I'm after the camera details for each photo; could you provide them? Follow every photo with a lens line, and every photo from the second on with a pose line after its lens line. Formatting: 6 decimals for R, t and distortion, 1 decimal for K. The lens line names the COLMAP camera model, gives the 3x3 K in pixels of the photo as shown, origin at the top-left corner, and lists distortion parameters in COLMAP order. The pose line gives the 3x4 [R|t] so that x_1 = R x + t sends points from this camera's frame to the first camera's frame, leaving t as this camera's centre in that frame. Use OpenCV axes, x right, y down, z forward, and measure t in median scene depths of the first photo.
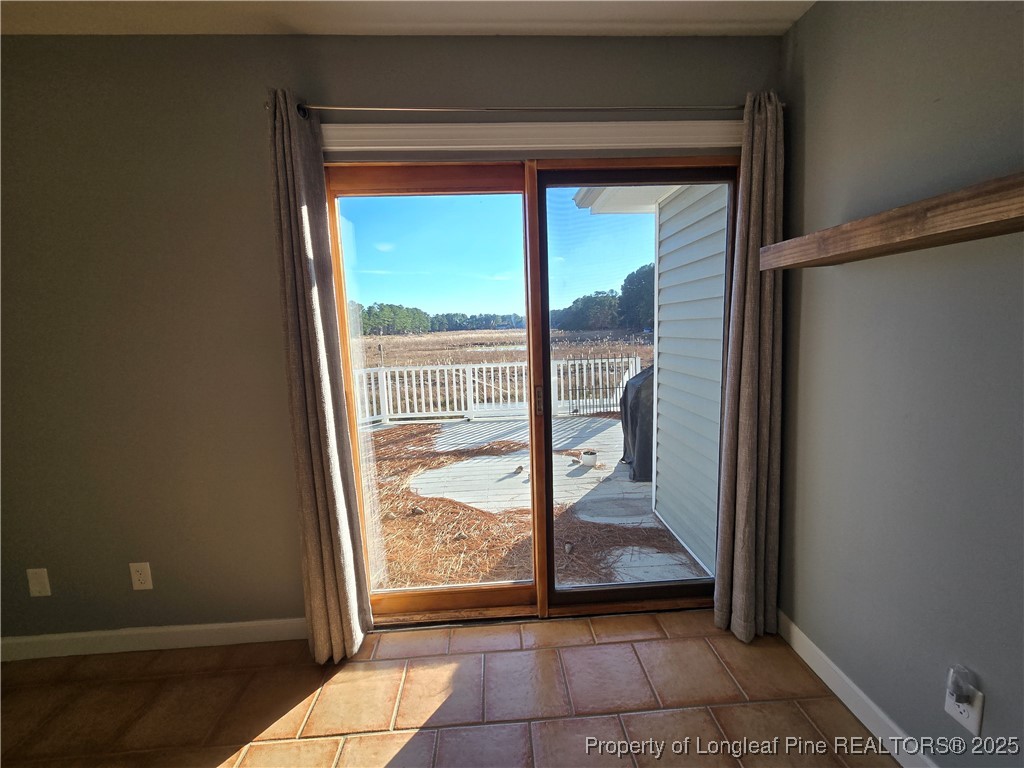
lens RADIAL K [[418.6, 0, 511.4], [0, 418.6, 382.0], [0, 0, 1]] dist [0.000545, 0.000786]
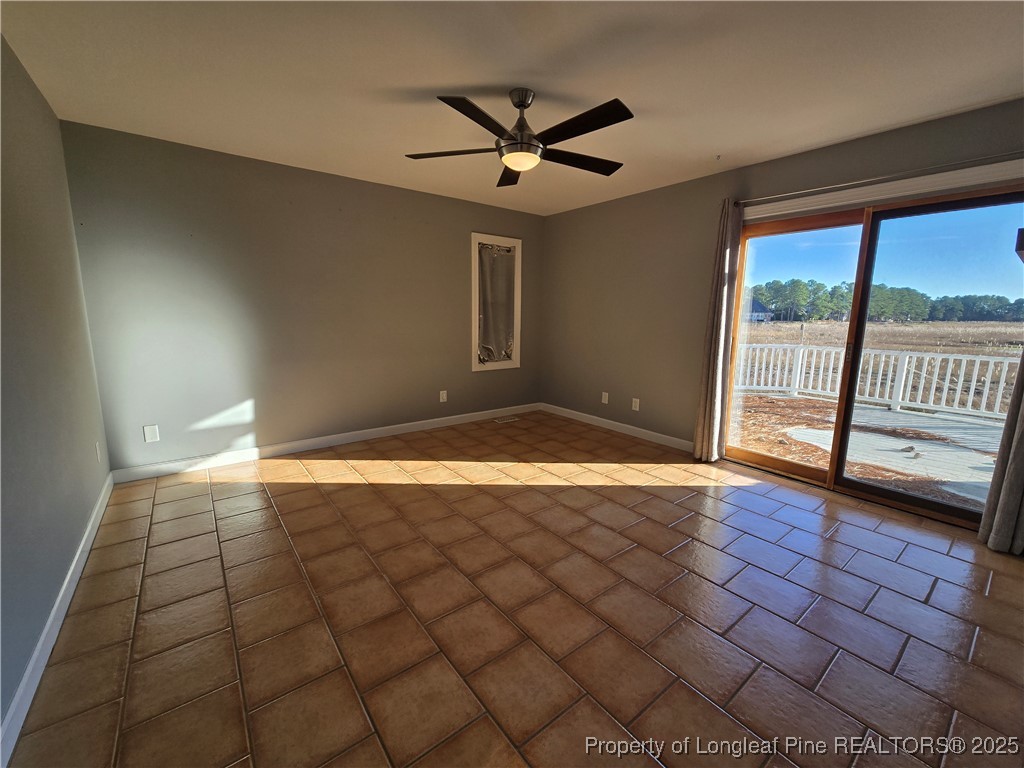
lens RADIAL K [[418.6, 0, 511.6], [0, 418.6, 382.7], [0, 0, 1]] dist [0.000545, 0.000786]
pose [[0.565641, 0.175268, -0.805811, 0.650635], [-0.138192, 0.983481, 0.116908, 0.148787], [0.812990, 0.045229, 0.580518, -1.006797]]
